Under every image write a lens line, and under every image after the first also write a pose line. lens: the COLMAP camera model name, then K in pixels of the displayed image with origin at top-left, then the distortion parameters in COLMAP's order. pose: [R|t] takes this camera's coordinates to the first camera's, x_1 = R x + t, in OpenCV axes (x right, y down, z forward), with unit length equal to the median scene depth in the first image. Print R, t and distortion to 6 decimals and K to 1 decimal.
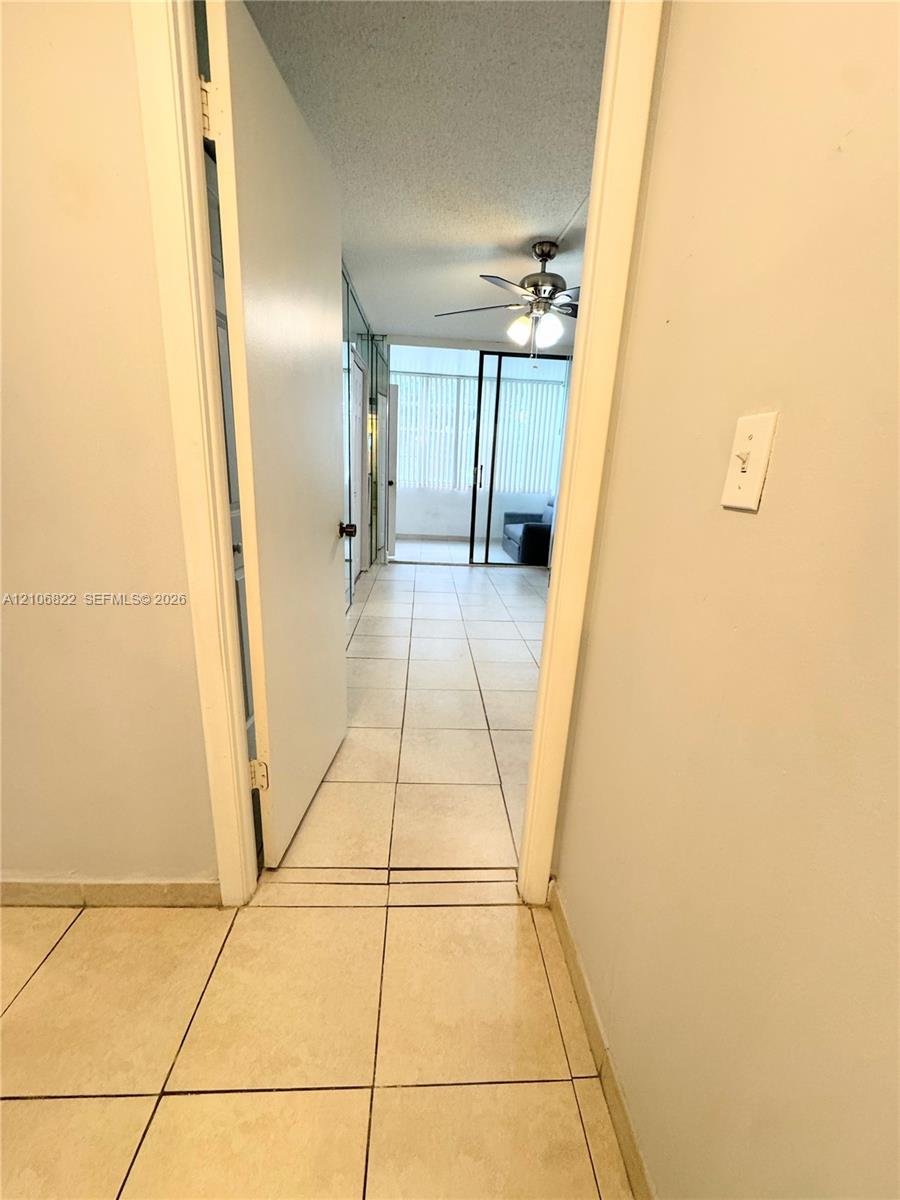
lens RADIAL K [[485.5, 0, 450.0], [0, 485.5, 600.0], [0, 0, 1]] dist [0.000500, 0.000016]
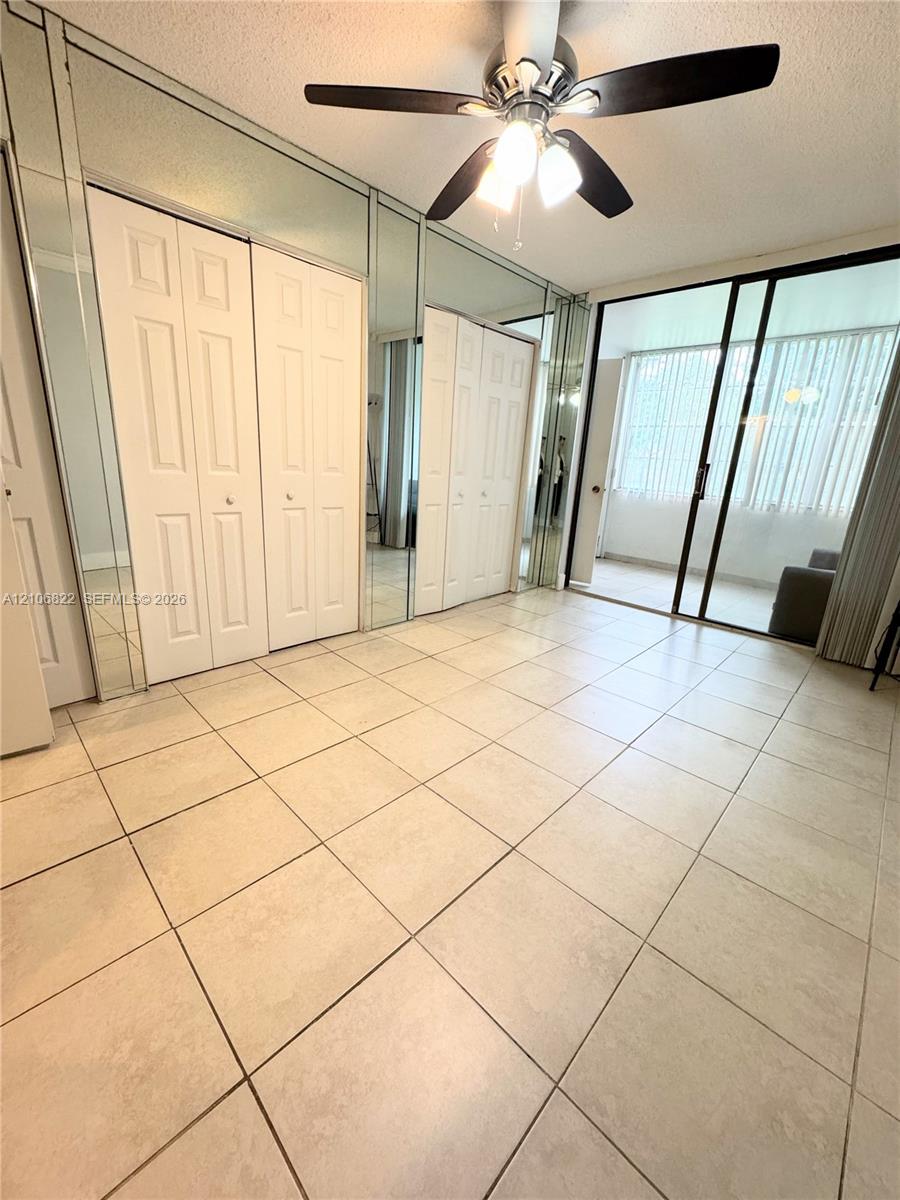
lens RADIAL K [[480.6, 0, 450.0], [0, 480.6, 600.0], [0, 0, 1]] dist [-0.003081, -0.000003]
pose [[0.681017, 0.196563, -0.705392, 0.297960], [-0.223323, 0.973159, 0.055572, -0.061975], [0.697382, 0.119685, 0.706635, 0.328261]]
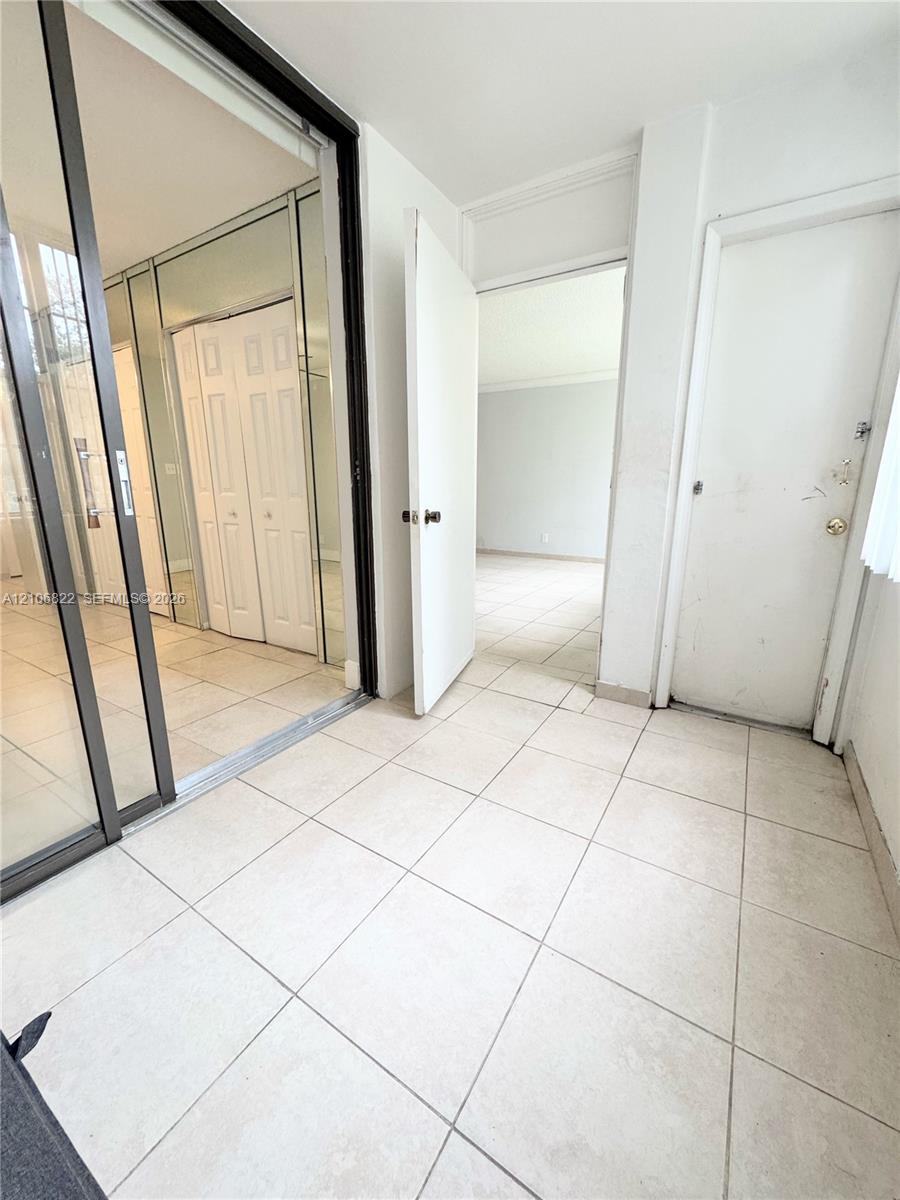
lens RADIAL K [[480.6, 0, 450.0], [0, 480.6, 600.0], [0, 0, 1]] dist [-0.003081, -0.000003]
pose [[-0.577847, 0.148279, -0.802562, 0.161471], [-0.246550, 0.905699, 0.344851, -0.315220], [0.778014, 0.397143, -0.486798, 1.228430]]
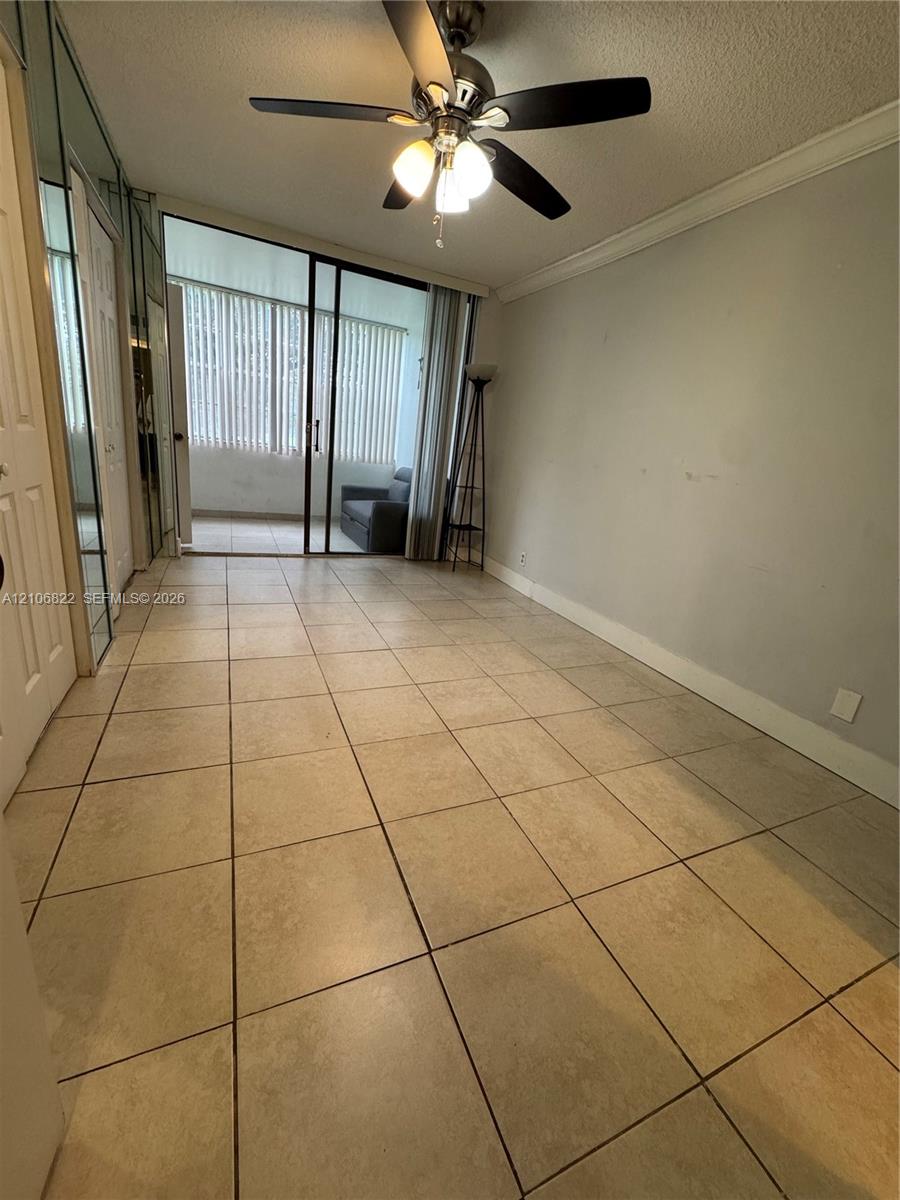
lens RADIAL K [[480.6, 0, 450.0], [0, 480.6, 600.0], [0, 0, 1]] dist [-0.003081, -0.000003]
pose [[0.930690, -0.048901, 0.362525, -0.023156], [0.028039, 0.997645, 0.062590, -0.044306], [-0.364732, -0.048087, 0.929870, 0.227086]]
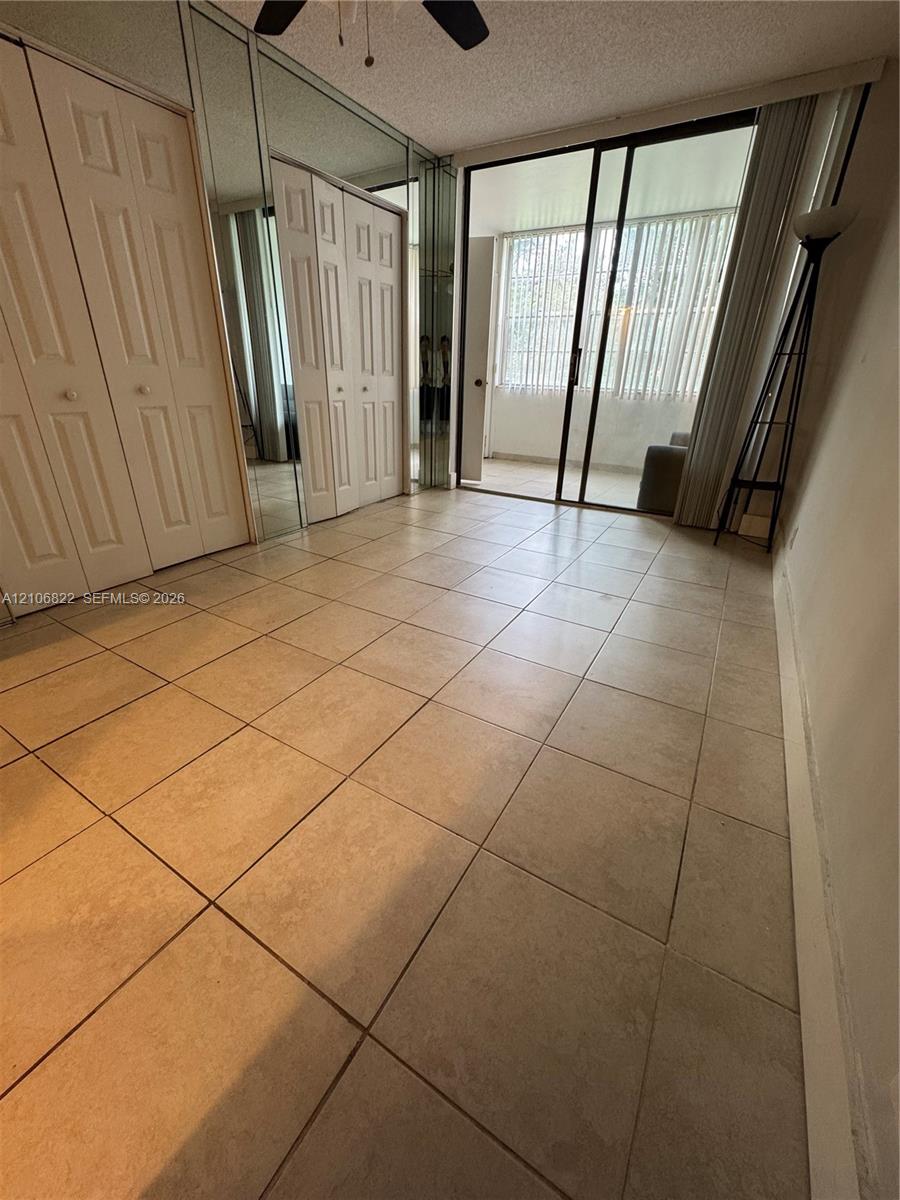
lens RADIAL K [[481.2, 0, 450.0], [0, 481.2, 600.0], [0, 0, 1]] dist [-0.002913, 0.000210]
pose [[0.830501, 0.213587, -0.514439, 0.310659], [-0.139810, 0.973928, 0.178654, -0.036857], [0.539185, -0.076449, 0.838710, 0.320129]]
